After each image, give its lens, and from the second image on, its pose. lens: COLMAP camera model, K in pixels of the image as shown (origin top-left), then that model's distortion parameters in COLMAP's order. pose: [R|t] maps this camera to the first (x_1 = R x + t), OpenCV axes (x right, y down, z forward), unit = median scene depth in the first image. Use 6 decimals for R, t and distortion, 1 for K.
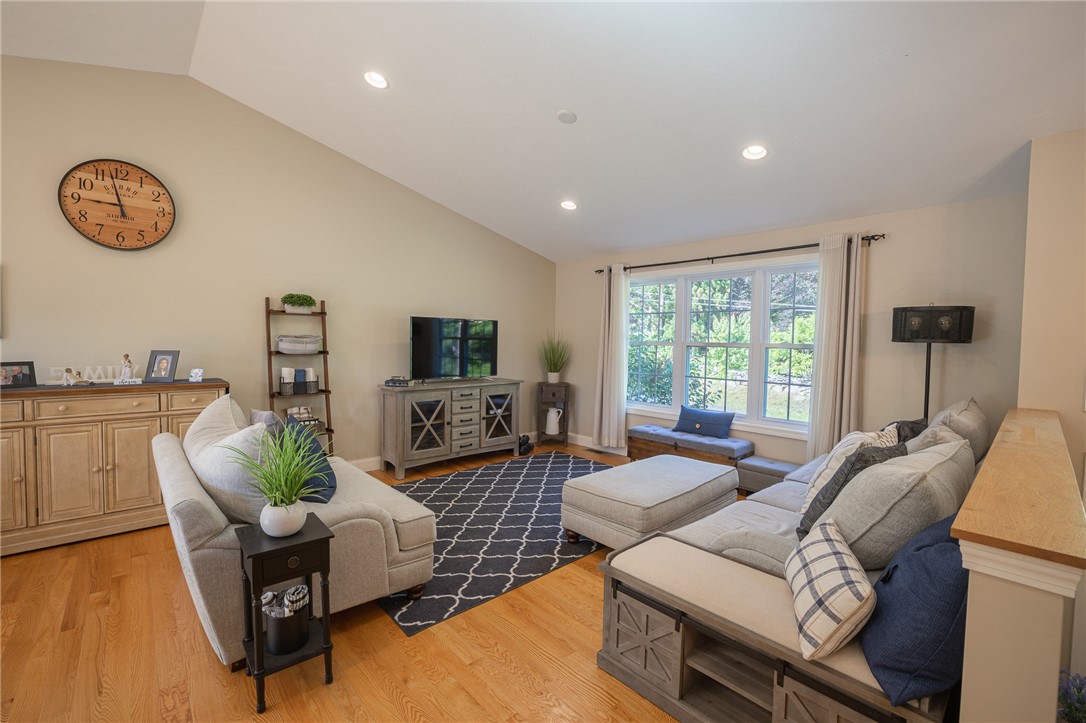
lens RADIAL K [[466.0, 0, 540.5], [0, 466.0, 359.3], [0, 0, 1]] dist [-0.040225, 0.012359]
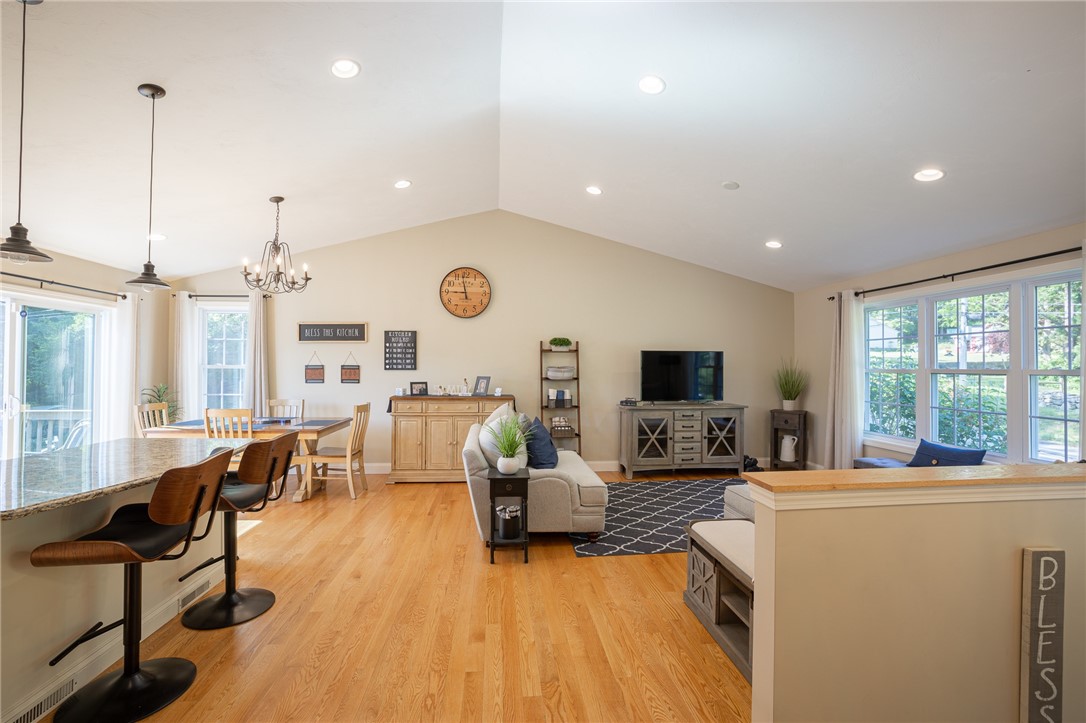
lens RADIAL K [[466.0, 0, 543.1], [0, 466.0, 360.4], [0, 0, 1]] dist [-0.040225, 0.012359]
pose [[0.806938, -0.019225, -0.590323, 0.288799], [-0.017200, 0.998281, -0.056023, 0.010892], [0.590385, 0.055360, 0.805221, -0.195658]]
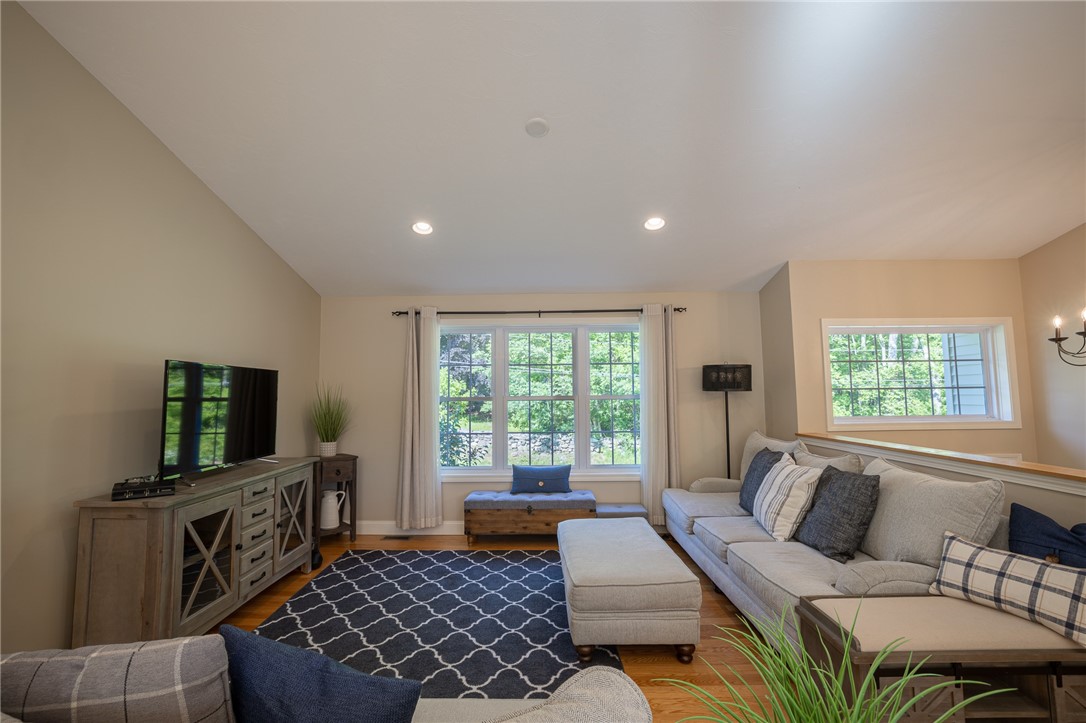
lens RADIAL K [[466.0, 0, 540.3], [0, 466.0, 359.8], [0, 0, 1]] dist [-0.040225, 0.012359]
pose [[0.680225, 0.033340, 0.732245, -0.428645], [0.050328, 0.994483, -0.092033, -0.025410], [-0.731273, 0.099456, 0.674795, 0.381522]]
